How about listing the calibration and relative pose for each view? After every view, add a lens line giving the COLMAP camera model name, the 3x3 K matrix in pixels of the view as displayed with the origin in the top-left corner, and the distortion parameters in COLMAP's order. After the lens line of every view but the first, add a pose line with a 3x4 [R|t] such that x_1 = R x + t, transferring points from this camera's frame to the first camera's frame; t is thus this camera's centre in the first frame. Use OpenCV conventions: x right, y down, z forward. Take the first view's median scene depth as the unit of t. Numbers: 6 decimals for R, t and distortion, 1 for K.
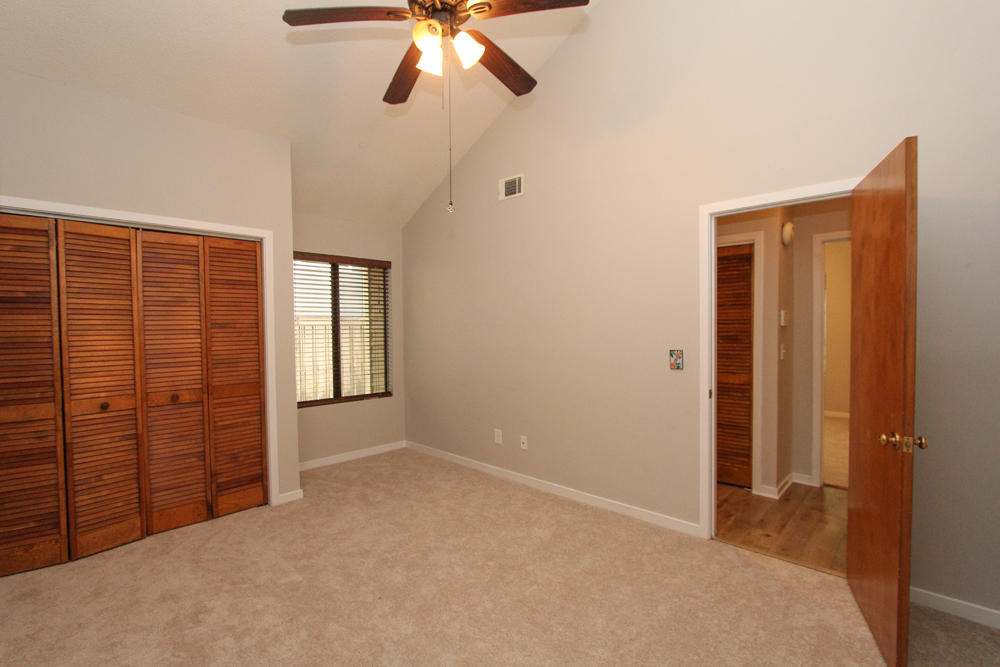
lens RADIAL K [[462.0, 0, 500.0], [0, 462.0, 333.5], [0, 0, 1]] dist [-0.001448, -0.000282]
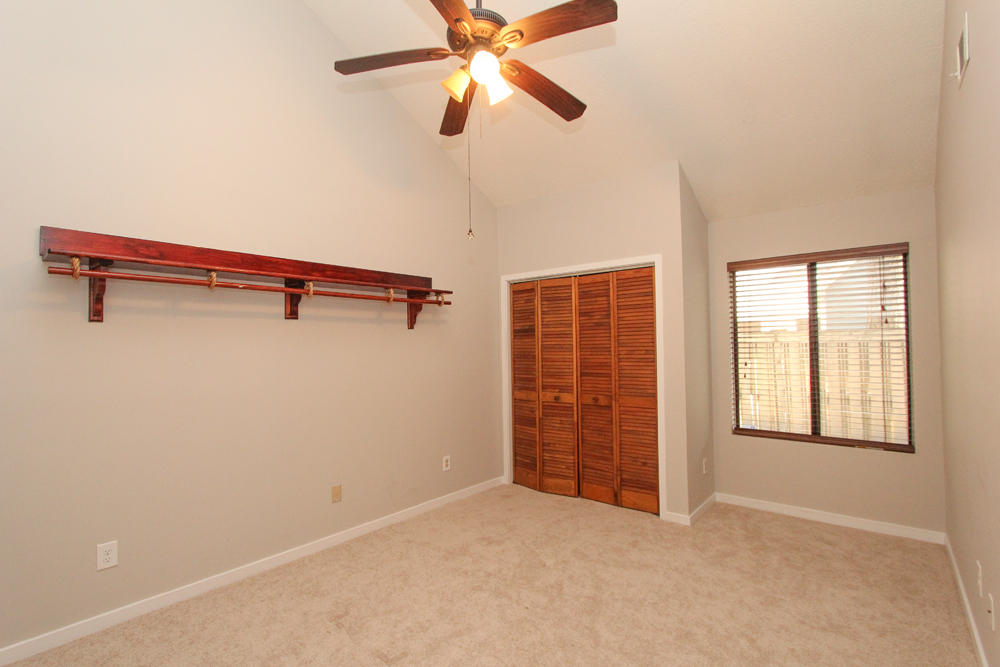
lens RADIAL K [[471.1, 0, 504.1], [0, 471.1, 336.7], [0, 0, 1]] dist [-0.001694, -0.000164]
pose [[0.066658, -0.009883, -0.997727, 0.542304], [-0.003412, 0.999943, -0.010133, -0.022354], [0.997770, 0.004080, 0.066620, 0.582274]]
